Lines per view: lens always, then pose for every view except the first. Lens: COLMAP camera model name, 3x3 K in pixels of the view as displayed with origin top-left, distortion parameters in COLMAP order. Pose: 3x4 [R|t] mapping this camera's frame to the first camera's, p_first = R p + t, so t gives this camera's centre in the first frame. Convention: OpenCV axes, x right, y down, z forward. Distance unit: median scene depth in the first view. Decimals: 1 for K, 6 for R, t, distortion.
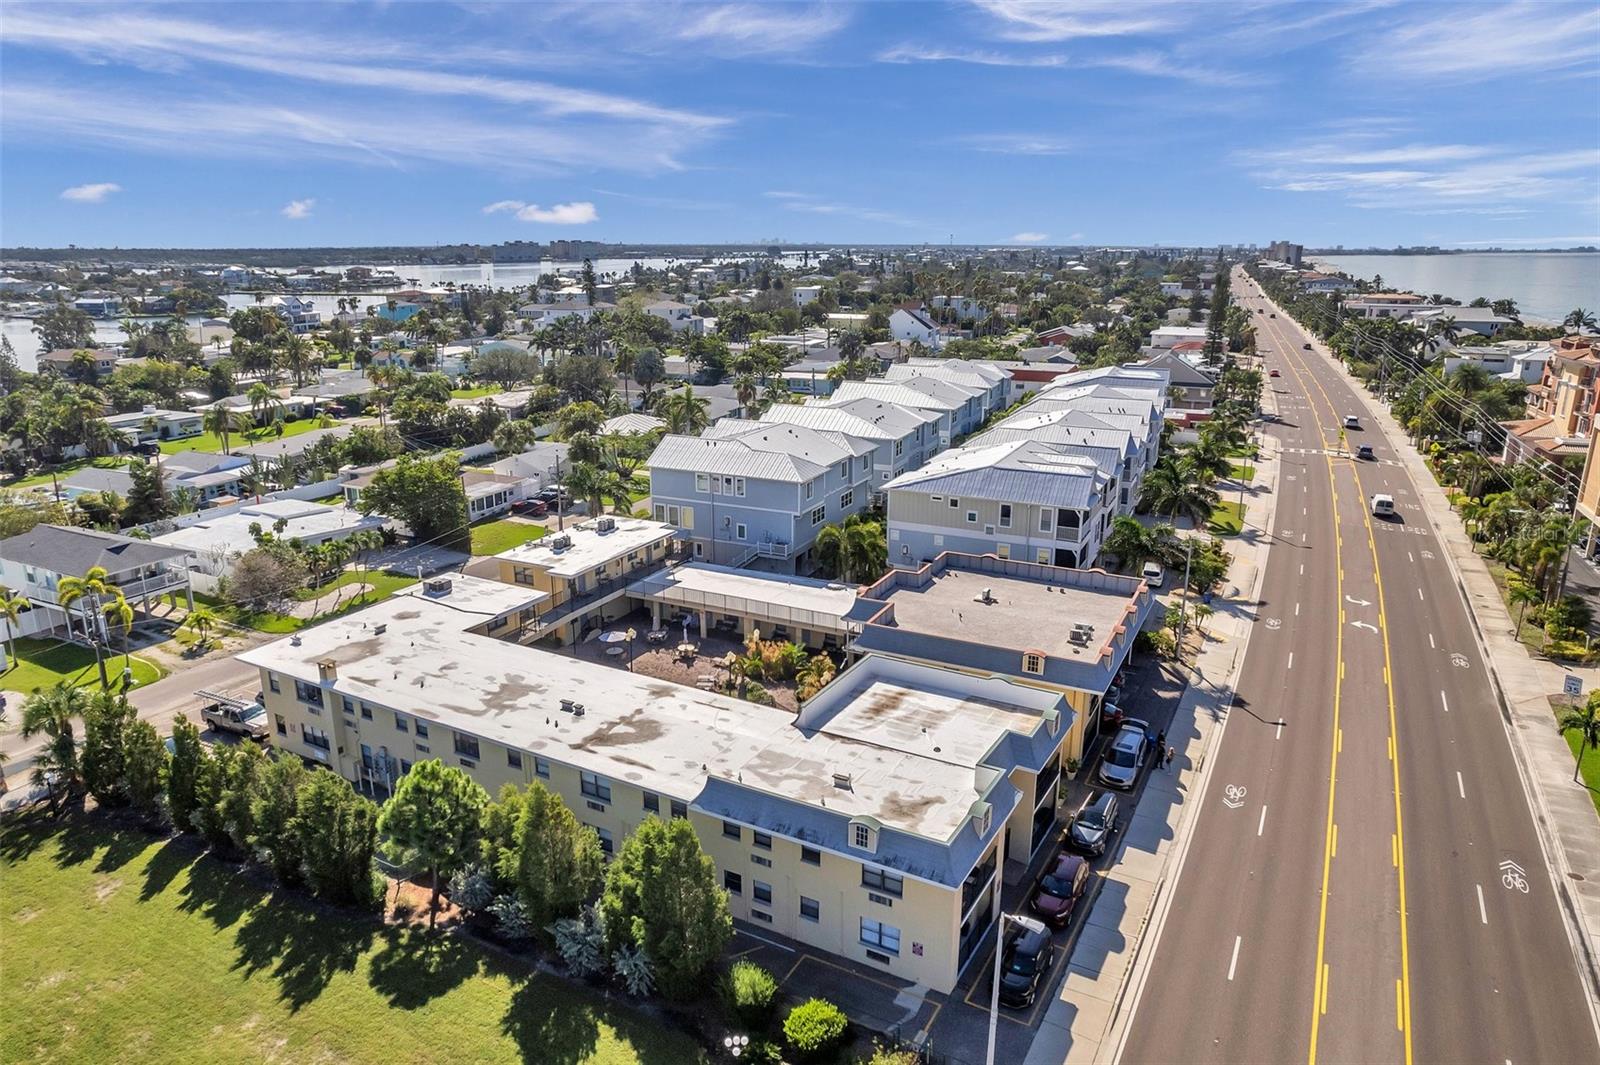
lens RADIAL K [[1041.6, 0, 796.7], [0, 1041.6, 530.7], [0, 0, 1]] dist [-0.078728, 0.075609]
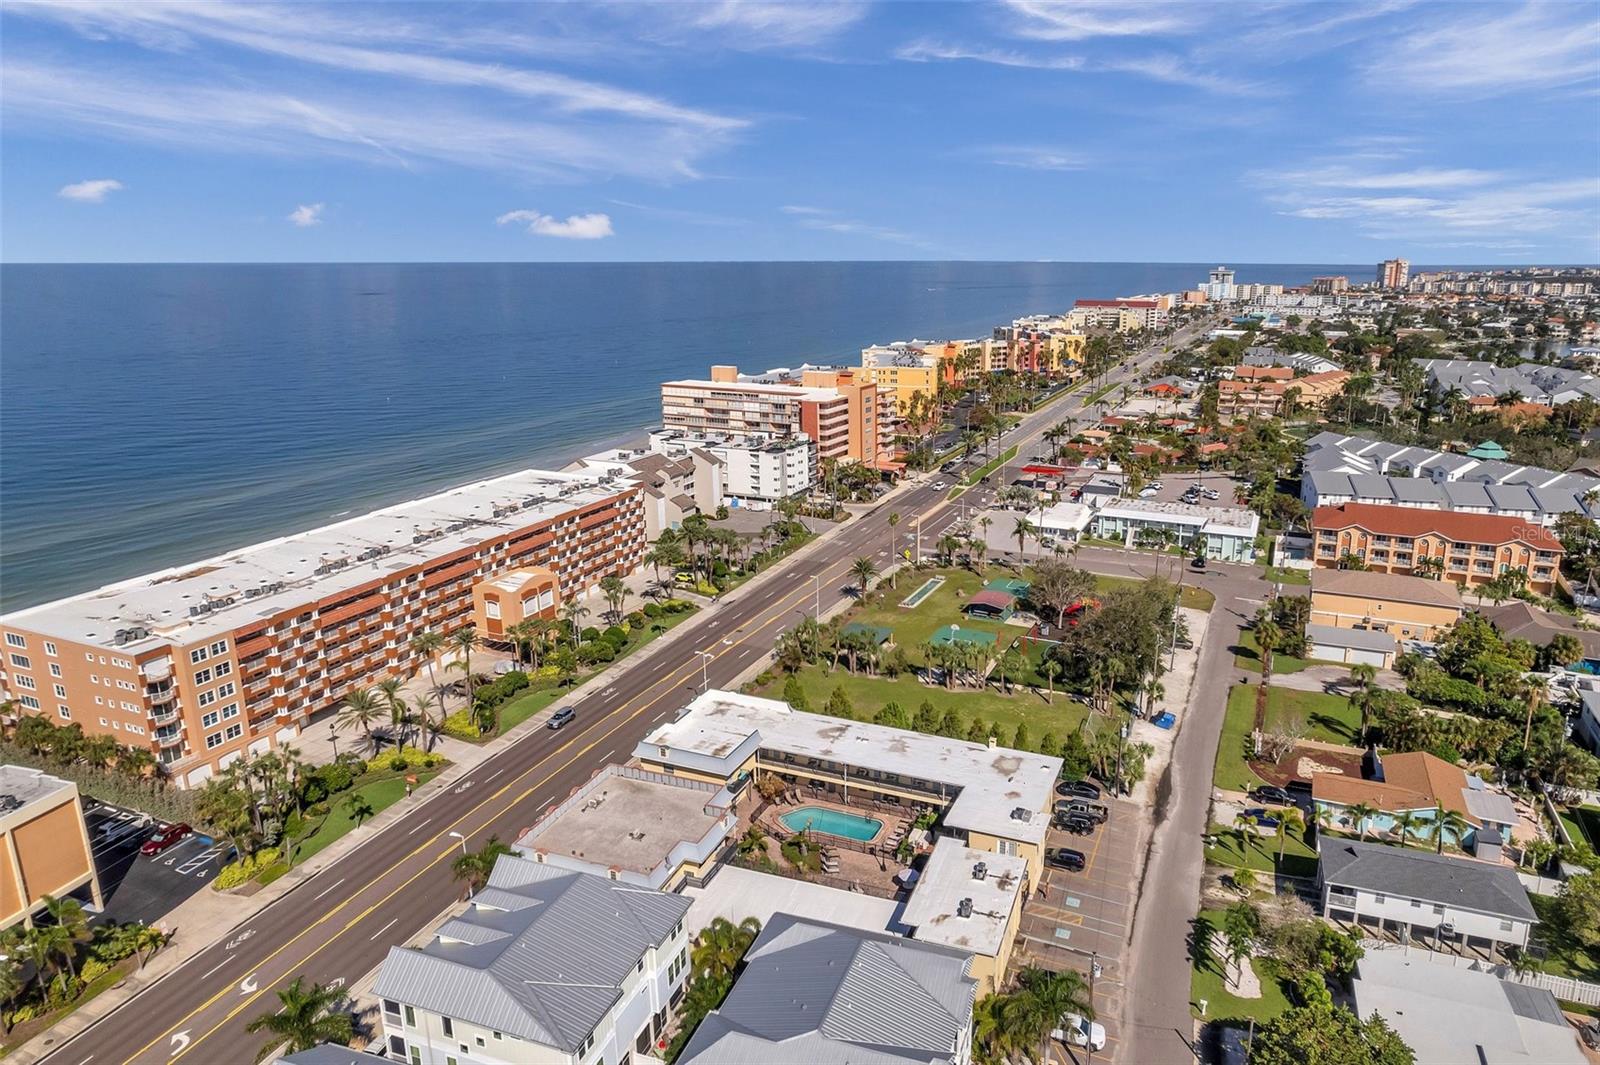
lens RADIAL K [[1052.8, 0, 847.5], [0, 1052.8, 478.2], [0, 0, 1]] dist [-0.062491, 0.045918]
pose [[-0.991735, 0.024927, -0.125858, 0.078952], [-0.036682, 0.884915, 0.464307, -1.283074], [0.122947, 0.465086, -0.876686, 2.536764]]
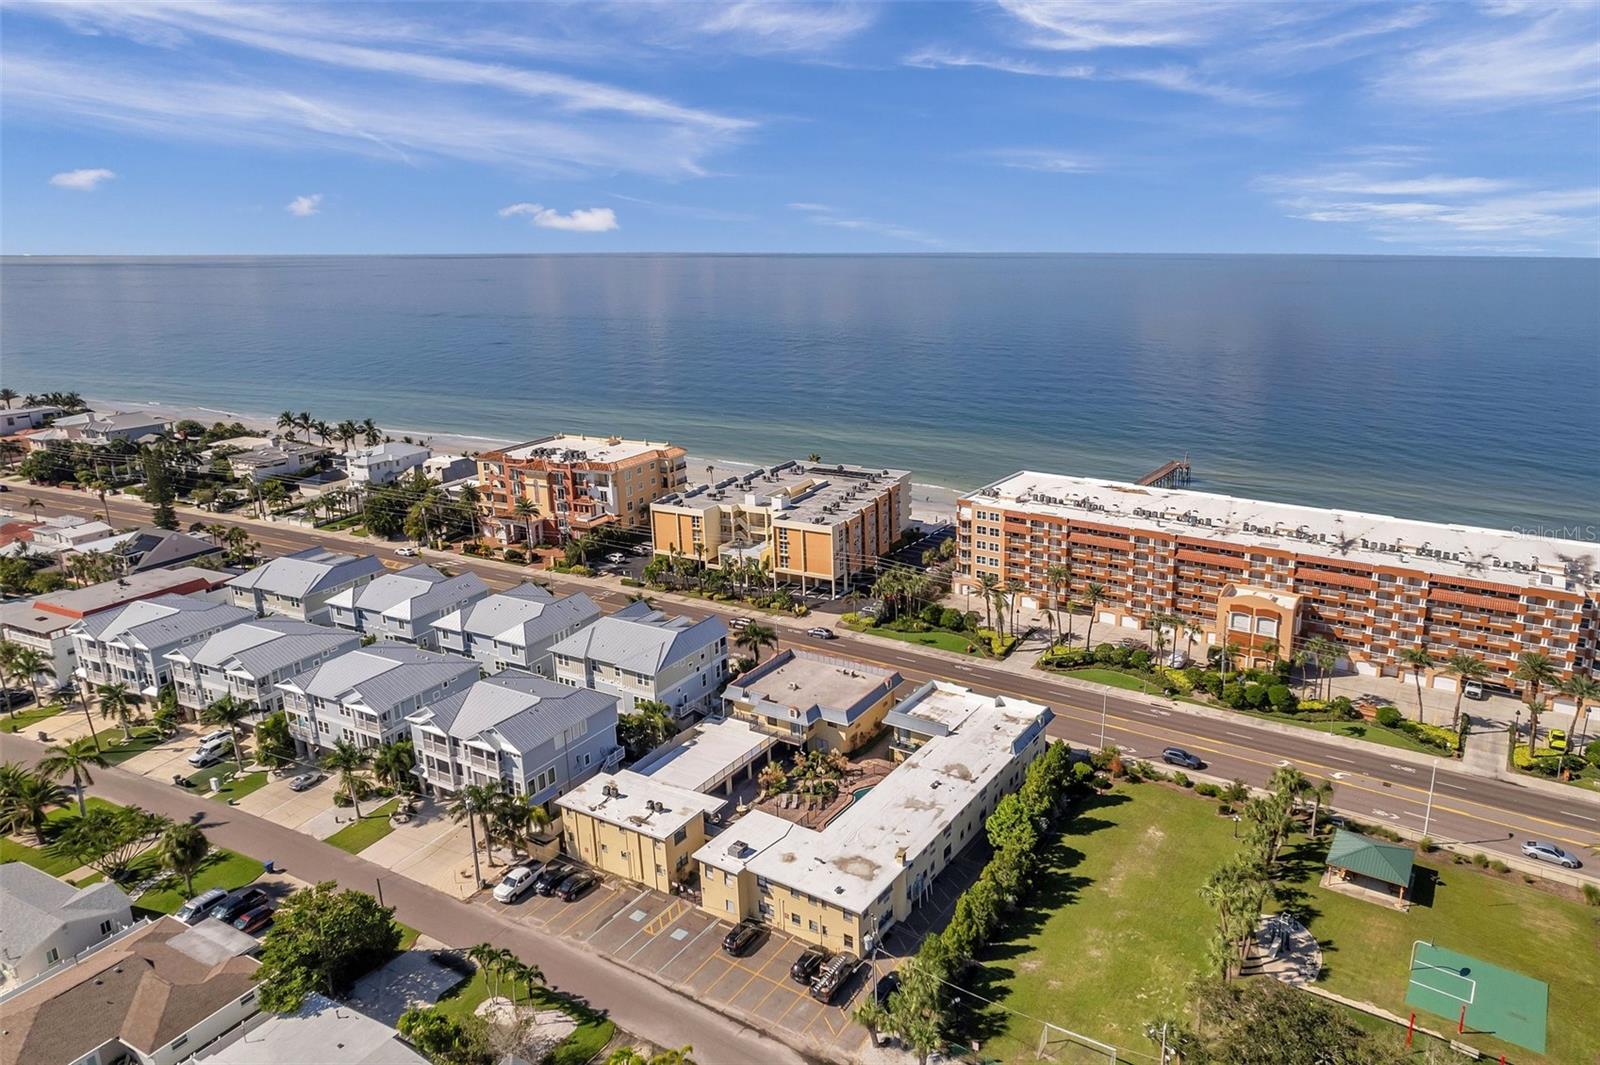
lens RADIAL K [[1046.4, 0, 841.2], [0, 1046.4, 464.1], [0, 0, 1]] dist [-0.036167, 0.000904]
pose [[0.051168, -0.208271, 0.976732, -1.973621], [0.272677, 0.943766, 0.186956, -0.809310], [-0.960744, 0.256767, 0.105081, 0.749319]]
